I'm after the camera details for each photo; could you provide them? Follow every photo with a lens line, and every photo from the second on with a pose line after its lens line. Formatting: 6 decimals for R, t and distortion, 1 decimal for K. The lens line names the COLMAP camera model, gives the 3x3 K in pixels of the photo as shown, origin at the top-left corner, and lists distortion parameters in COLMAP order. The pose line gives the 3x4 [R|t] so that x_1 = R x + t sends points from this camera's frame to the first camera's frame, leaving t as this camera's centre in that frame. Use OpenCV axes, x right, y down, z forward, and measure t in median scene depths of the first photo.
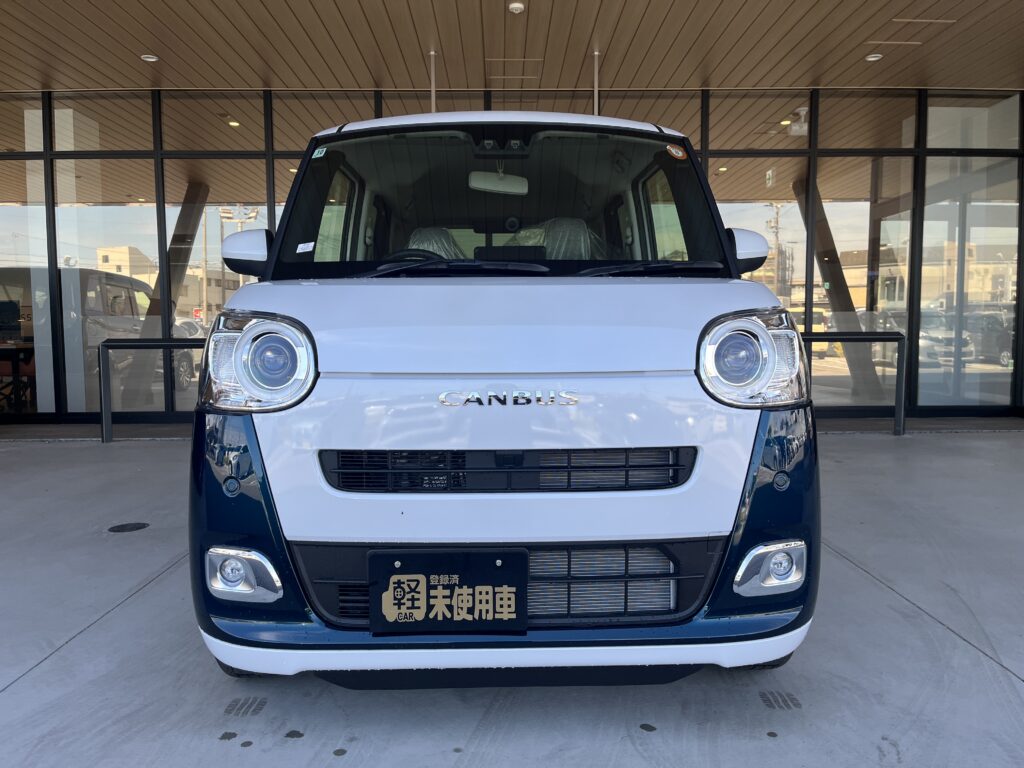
lens RADIAL K [[774.7, 0, 520.3], [0, 774.7, 388.9], [0, 0, 1]] dist [0.064409, -0.089023]
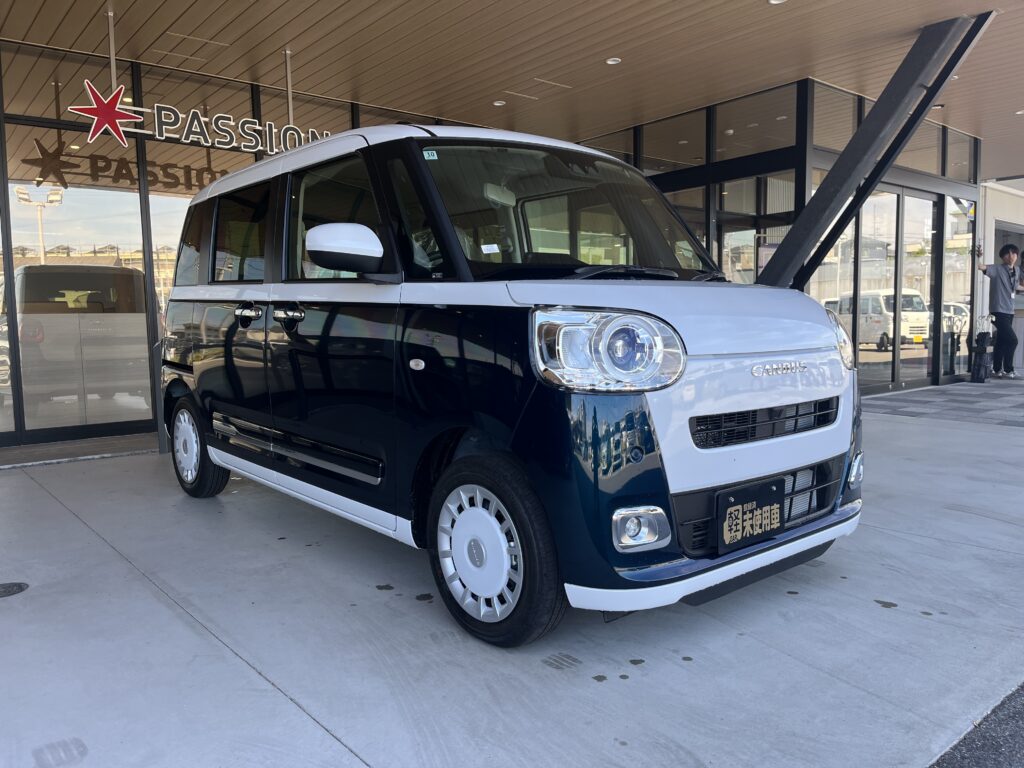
lens RADIAL K [[774.7, 0, 534.3], [0, 774.7, 389.8], [0, 0, 1]] dist [0.064409, -0.089023]
pose [[0.782127, -0.059133, 0.620307, -0.653613], [0.059990, 0.998009, 0.019500, -0.002949], [-0.620225, 0.021961, 0.784117, 0.090386]]
